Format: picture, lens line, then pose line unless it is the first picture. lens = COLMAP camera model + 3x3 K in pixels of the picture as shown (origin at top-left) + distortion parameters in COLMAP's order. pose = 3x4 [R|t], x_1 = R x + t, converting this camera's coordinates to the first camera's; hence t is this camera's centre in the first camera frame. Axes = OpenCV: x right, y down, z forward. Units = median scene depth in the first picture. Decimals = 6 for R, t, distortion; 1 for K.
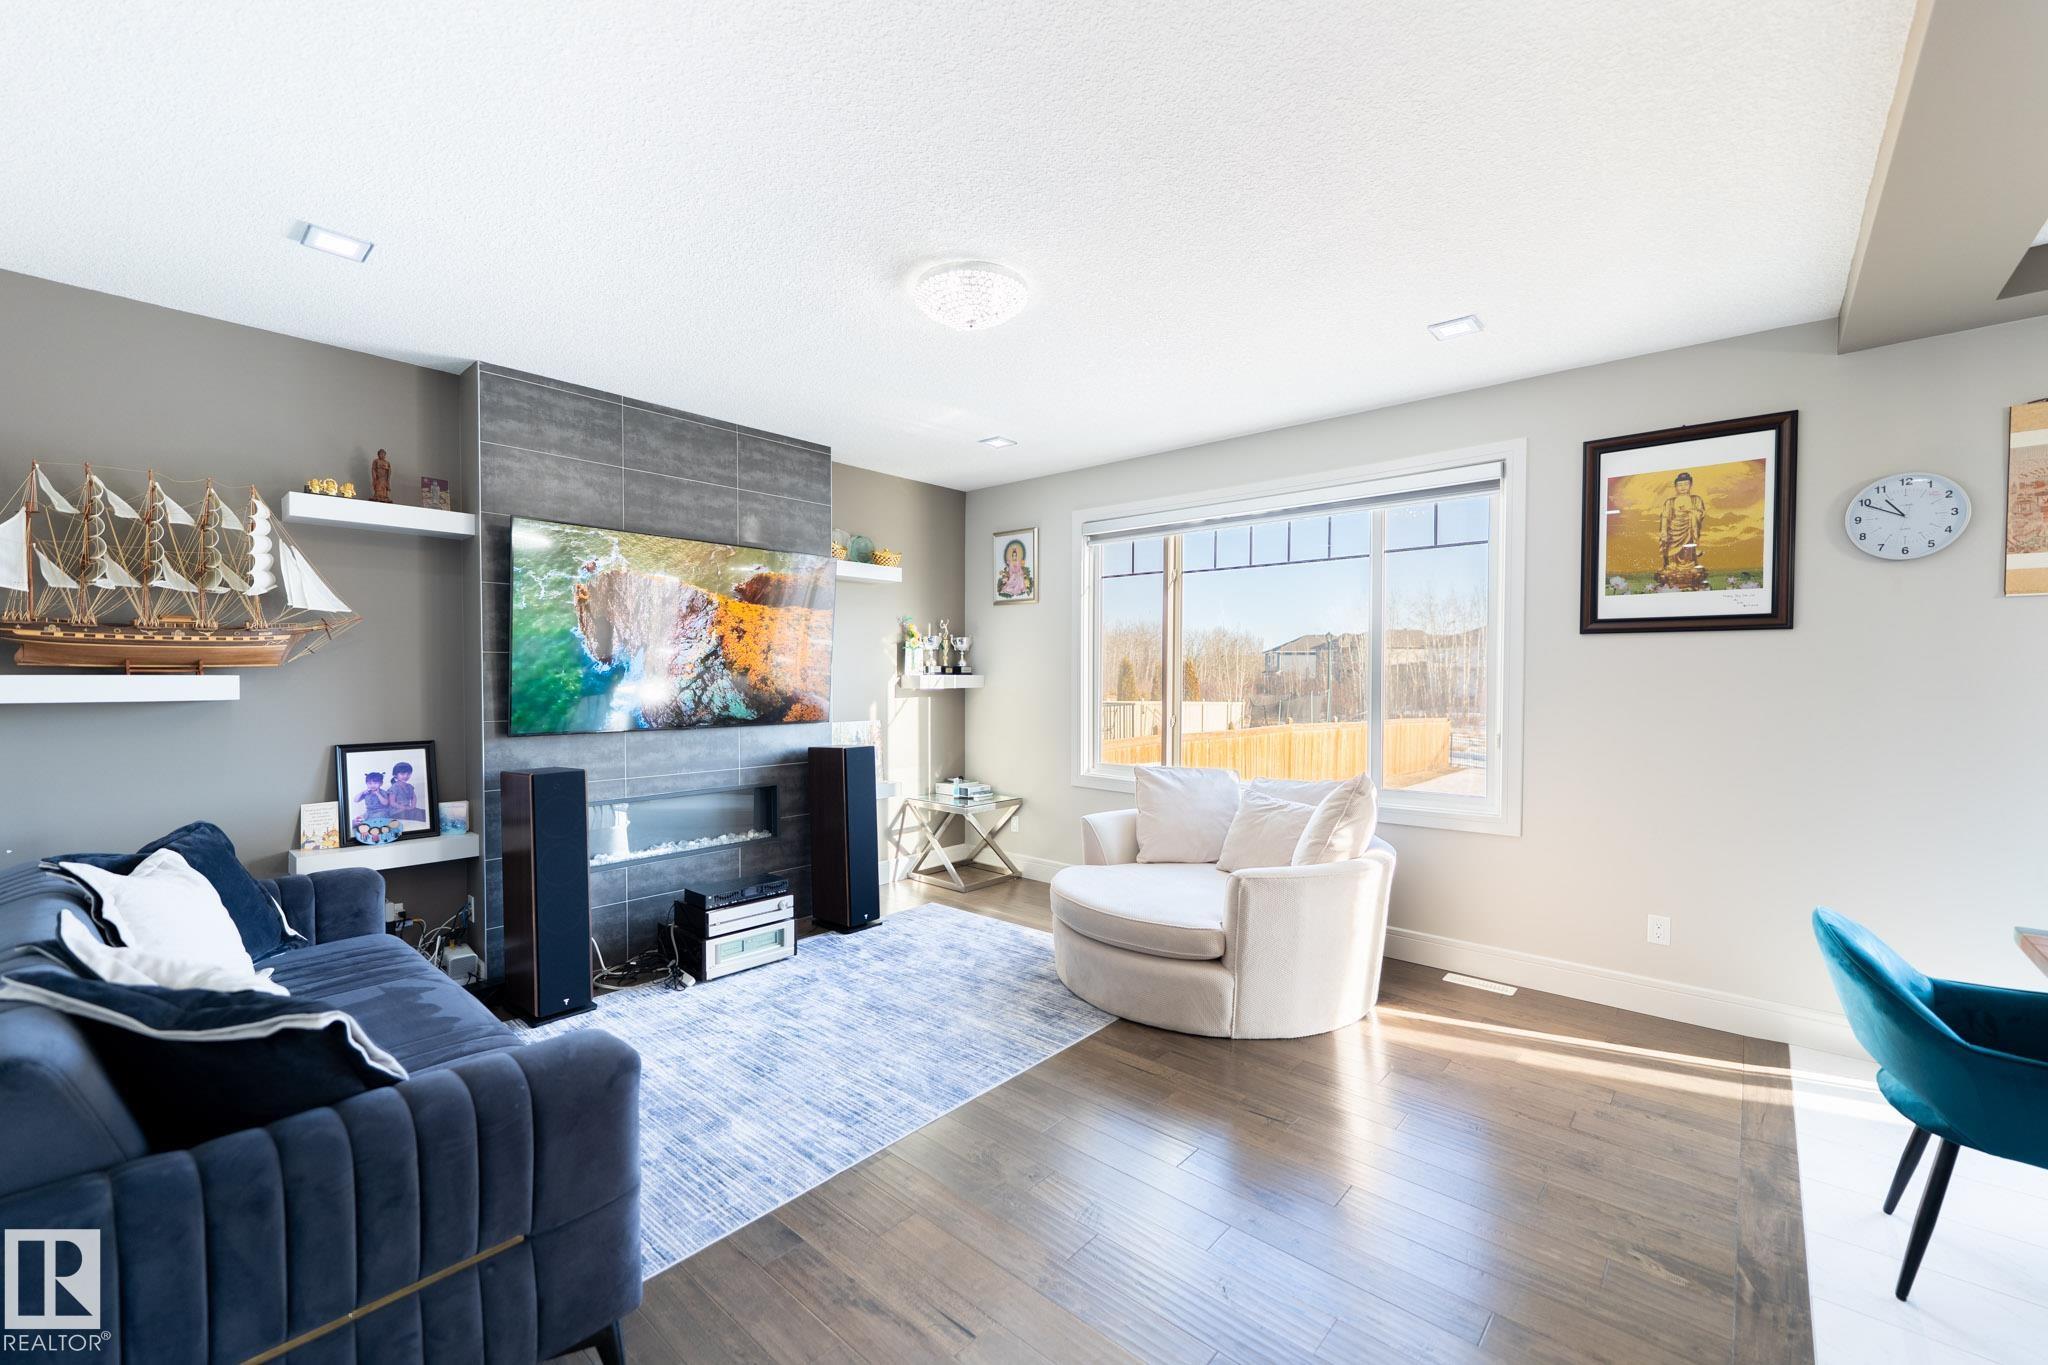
lens RADIAL K [[830.1, 0, 1012.4], [0, 830.1, 692.2], [0, 0, 1]] dist [-0.000166, -0.000734]
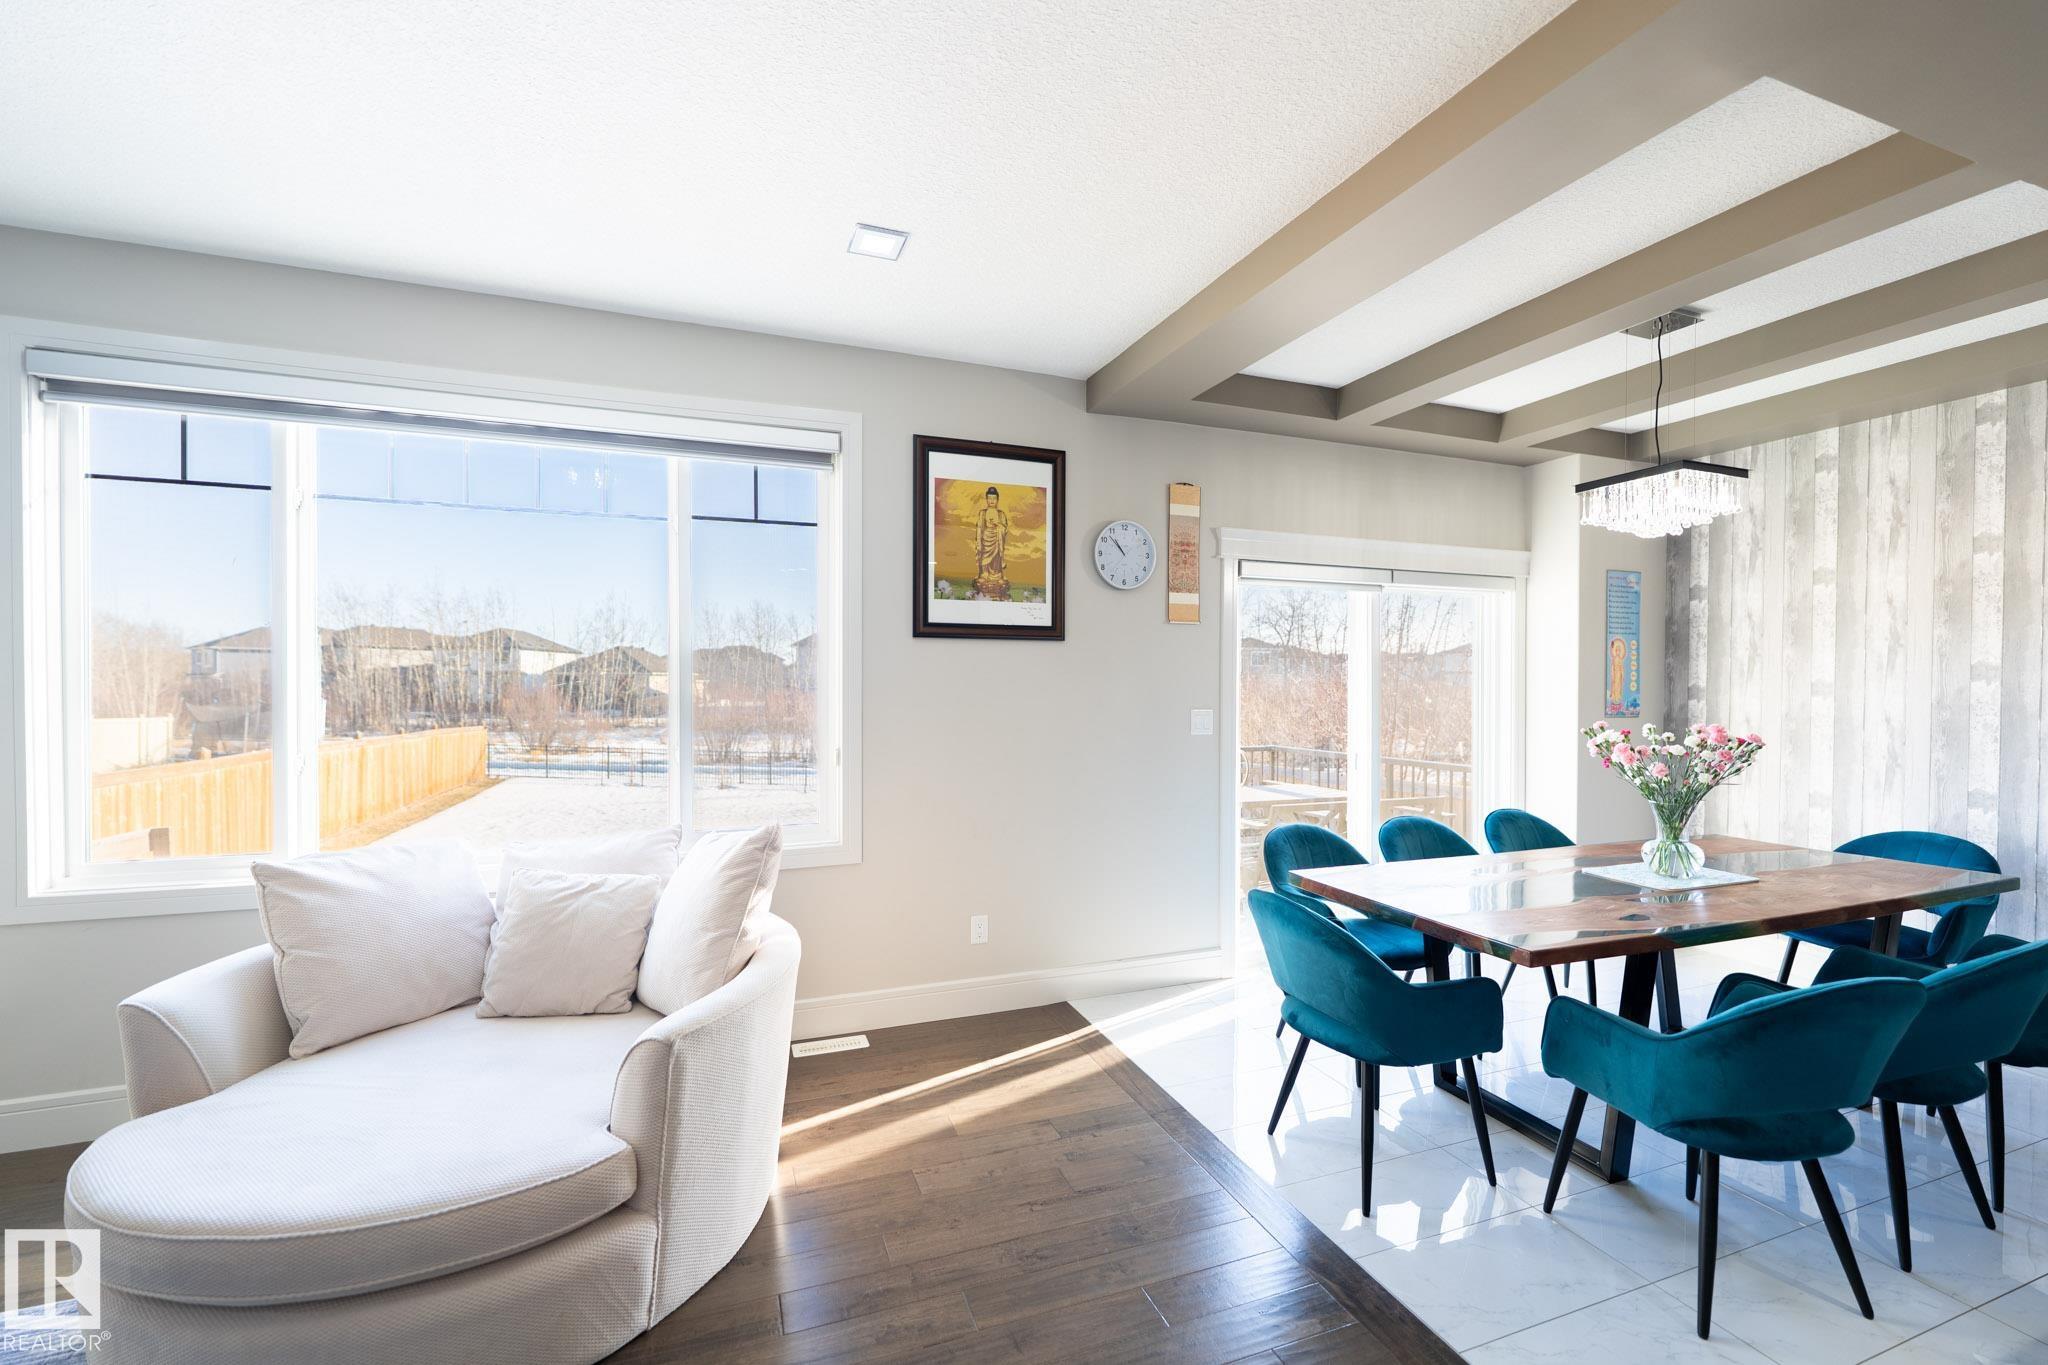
lens RADIAL K [[830.1, 0, 1012.4], [0, 830.1, 692.2], [0, 0, 1]] dist [-0.000166, -0.000734]
pose [[0.469181, -0.012070, 0.883020, -0.103823], [0.016601, 0.999850, 0.004847, -0.010940], [-0.882946, 0.012385, 0.469311, 0.489196]]
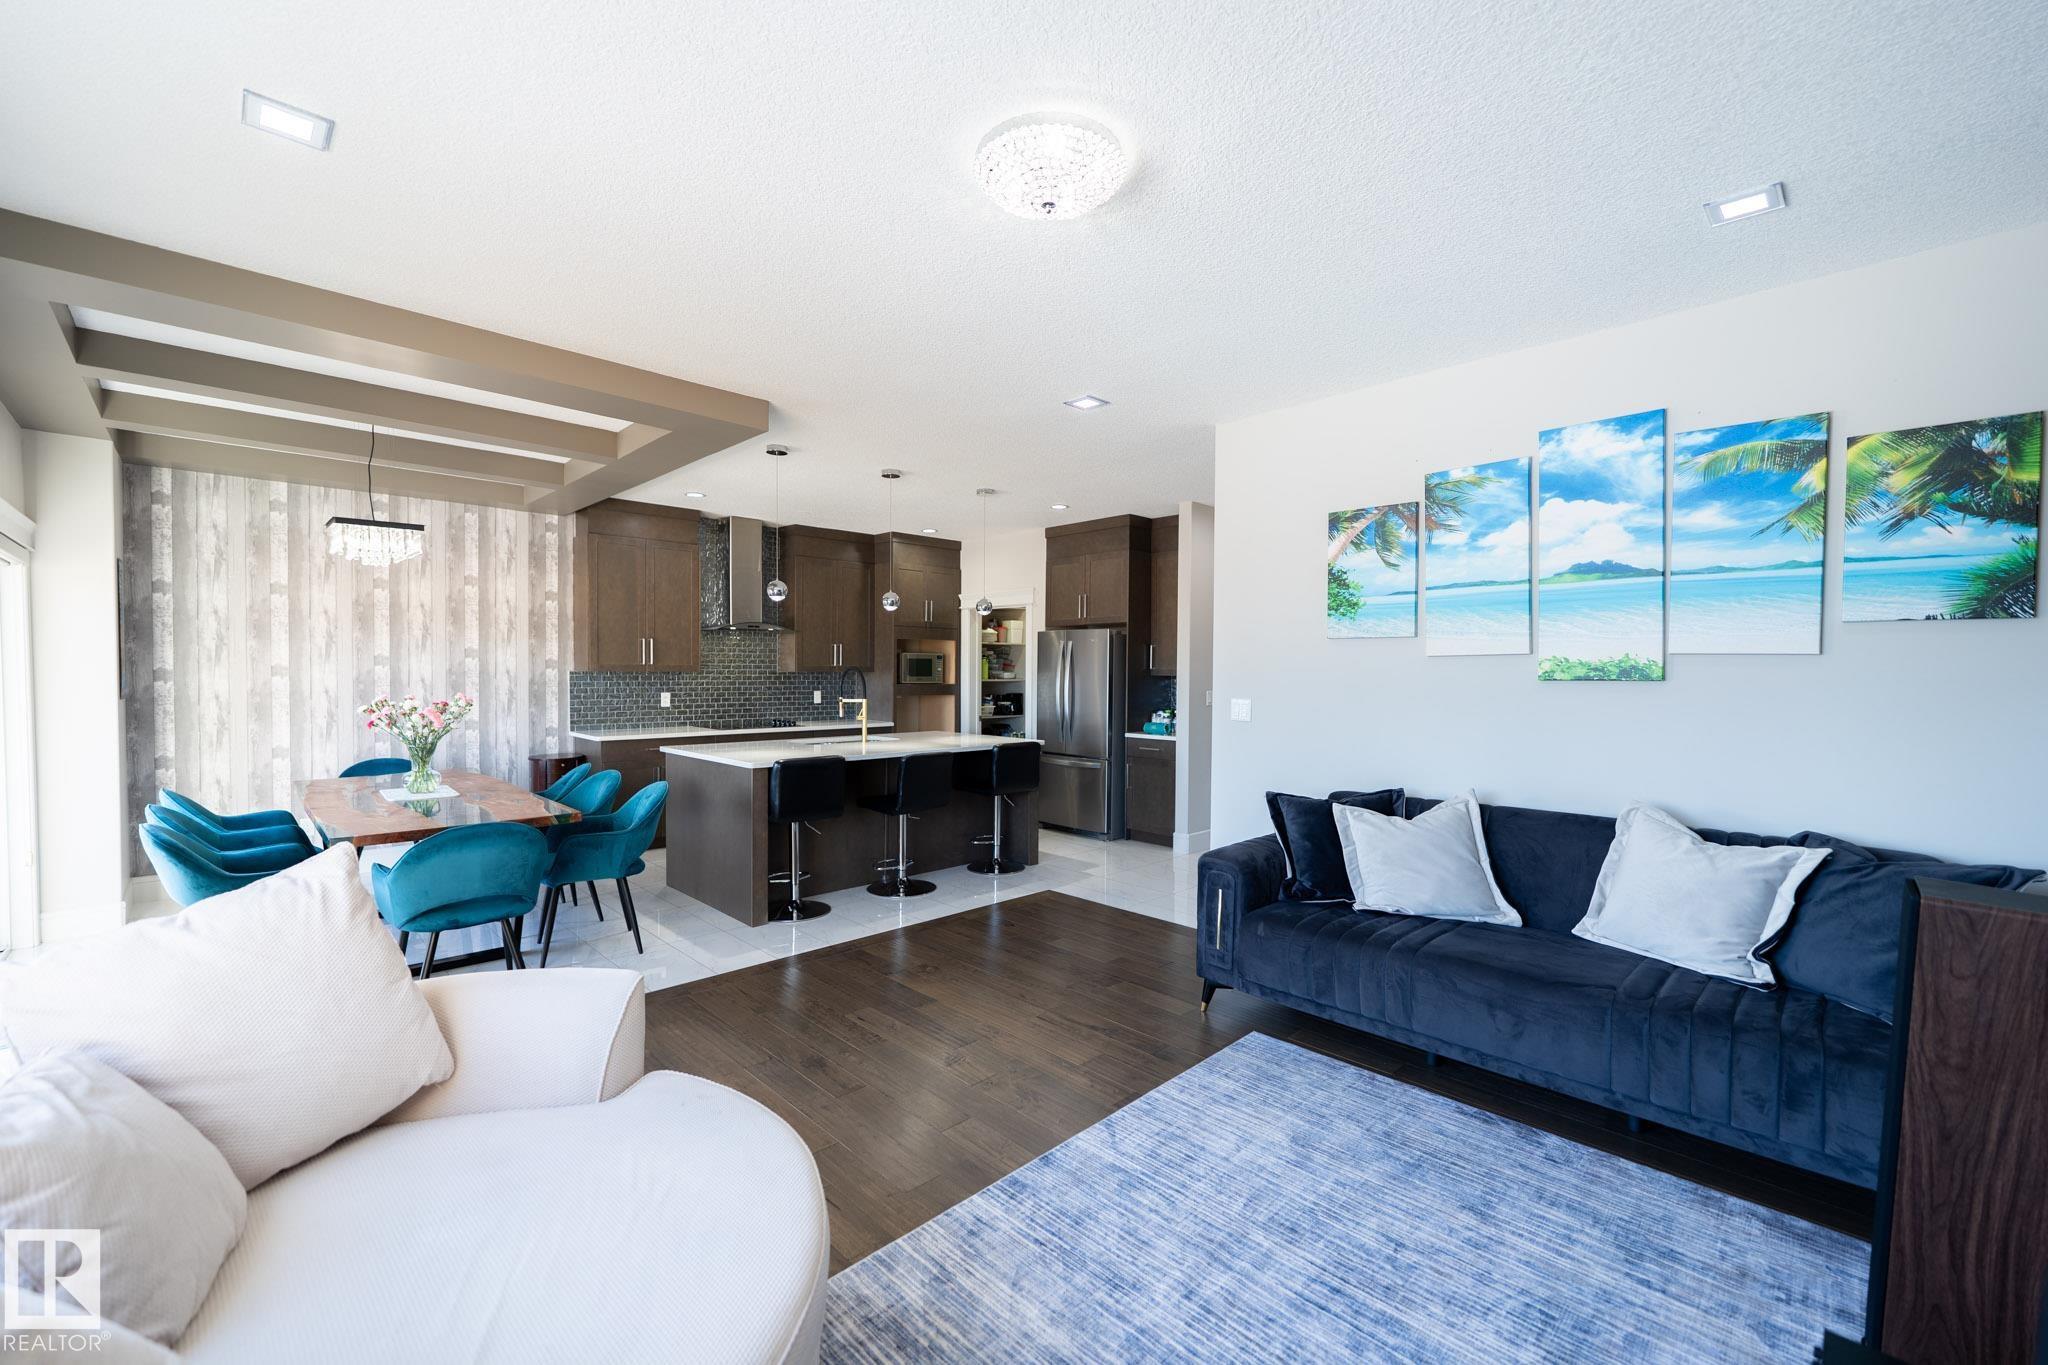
lens RADIAL K [[830.1, 0, 1012.4], [0, 830.1, 692.2], [0, 0, 1]] dist [-0.000166, -0.000734]
pose [[-0.997304, -0.009248, 0.072790, -0.064644], [-0.005784, 0.998847, 0.047665, -0.034708], [-0.073147, 0.047116, -0.996208, 1.515918]]
